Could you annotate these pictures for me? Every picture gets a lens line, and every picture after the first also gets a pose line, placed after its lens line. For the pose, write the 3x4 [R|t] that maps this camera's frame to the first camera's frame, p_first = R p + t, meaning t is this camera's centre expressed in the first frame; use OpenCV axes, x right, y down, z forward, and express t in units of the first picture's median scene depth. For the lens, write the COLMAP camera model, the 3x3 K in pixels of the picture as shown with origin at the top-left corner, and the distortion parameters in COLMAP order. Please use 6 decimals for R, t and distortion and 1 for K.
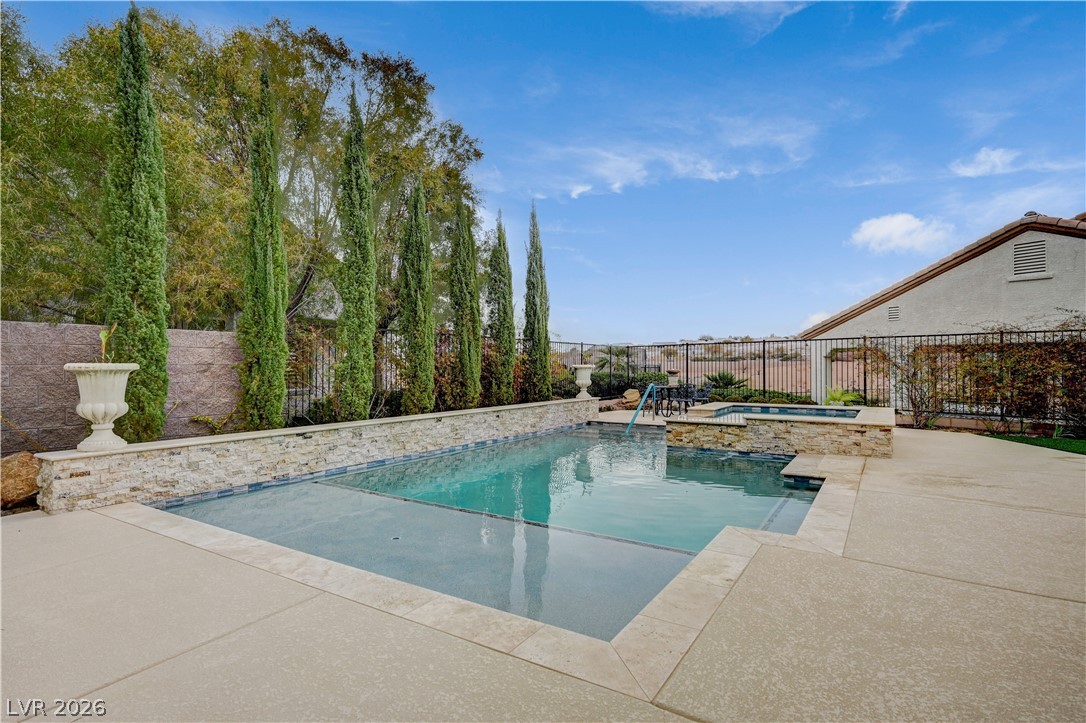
lens RADIAL K [[544.8, 0, 543.0], [0, 544.8, 361.5], [0, 0, 1]] dist [0.001212, 0.000308]
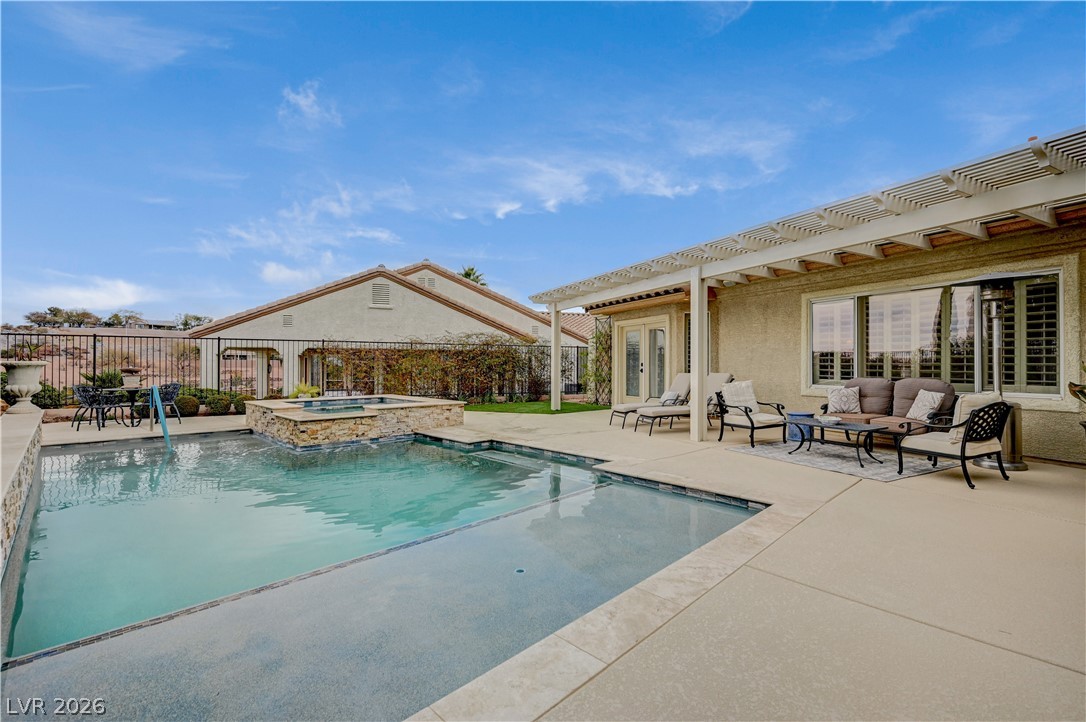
lens RADIAL K [[474.5, 0, 543.0], [0, 474.5, 361.0], [0, 0, 1]] dist [-0.000045, -0.000007]
pose [[0.215849, 0.009386, 0.976382, -0.548562], [-0.010713, 0.999916, -0.007244, 0.006800], [-0.976368, -0.008896, 0.215932, 0.456394]]
